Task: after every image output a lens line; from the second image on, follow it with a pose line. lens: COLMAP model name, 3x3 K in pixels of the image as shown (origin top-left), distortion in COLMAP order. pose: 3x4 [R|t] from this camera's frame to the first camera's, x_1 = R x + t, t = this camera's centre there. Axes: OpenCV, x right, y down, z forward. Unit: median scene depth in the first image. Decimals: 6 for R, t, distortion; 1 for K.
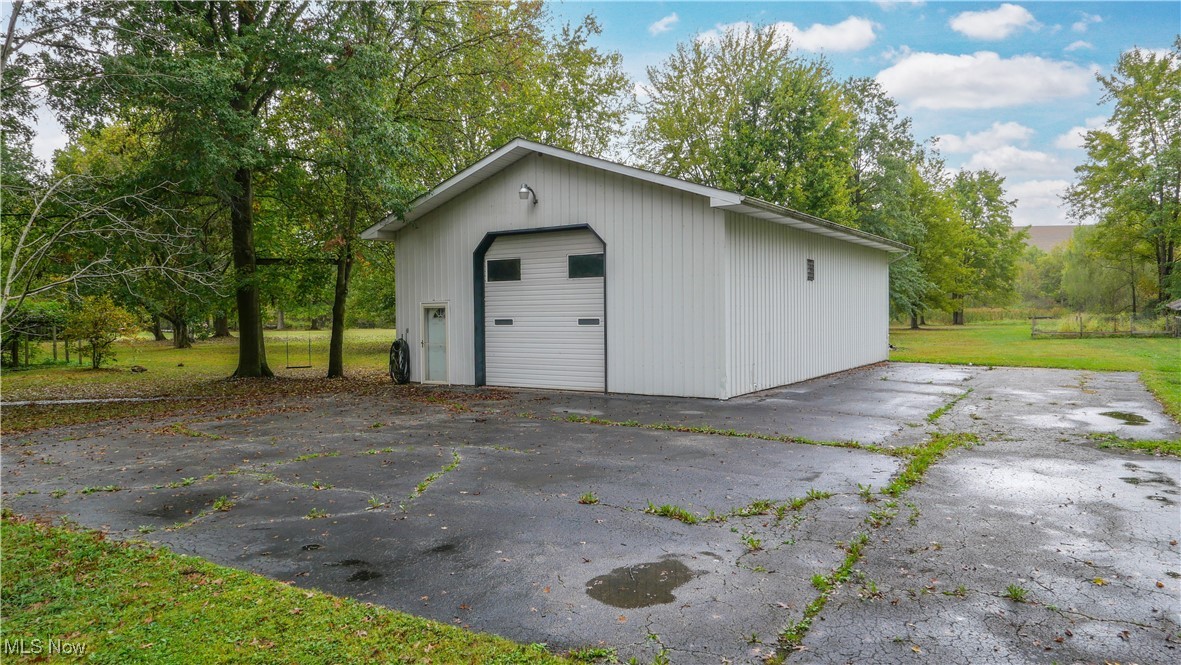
lens RADIAL K [[815.7, 0, 590.5], [0, 815.7, 332.5], [0, 0, 1]] dist [0.002203, 0.002699]
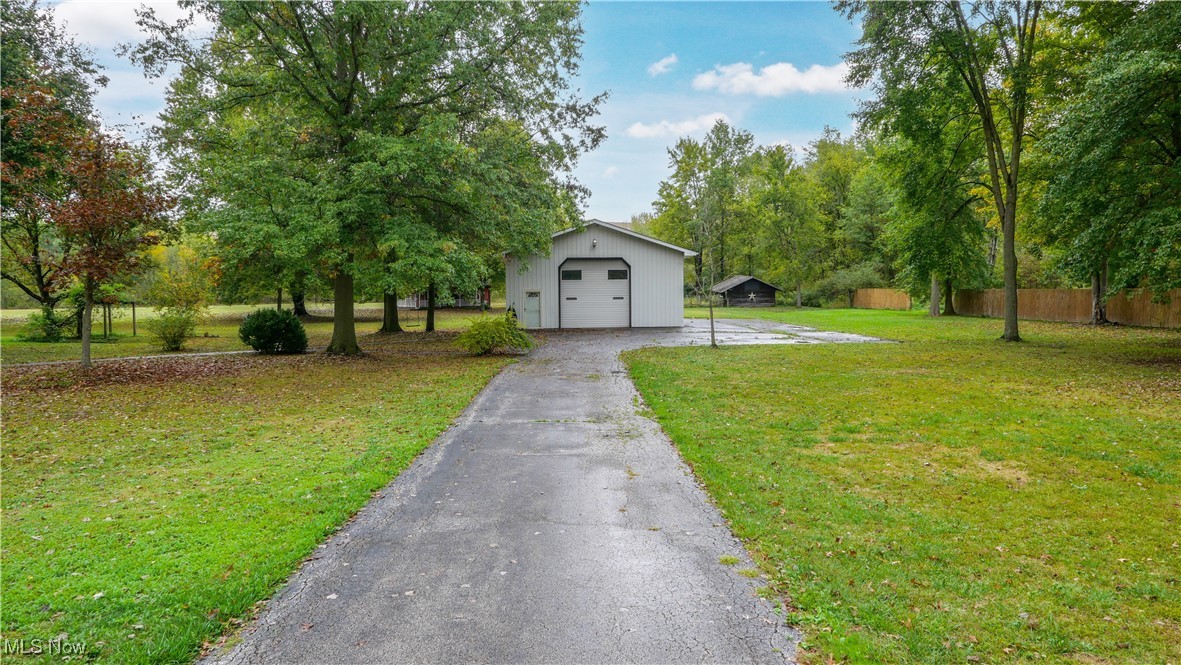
lens RADIAL K [[815.7, 0, 590.5], [0, 815.7, 332.5], [0, 0, 1]] dist [0.002203, 0.002699]
pose [[0.810949, -0.035192, 0.584058, -1.364711], [0.009985, 0.998877, 0.046323, -0.022922], [-0.585032, -0.031734, 0.810389, -0.819860]]
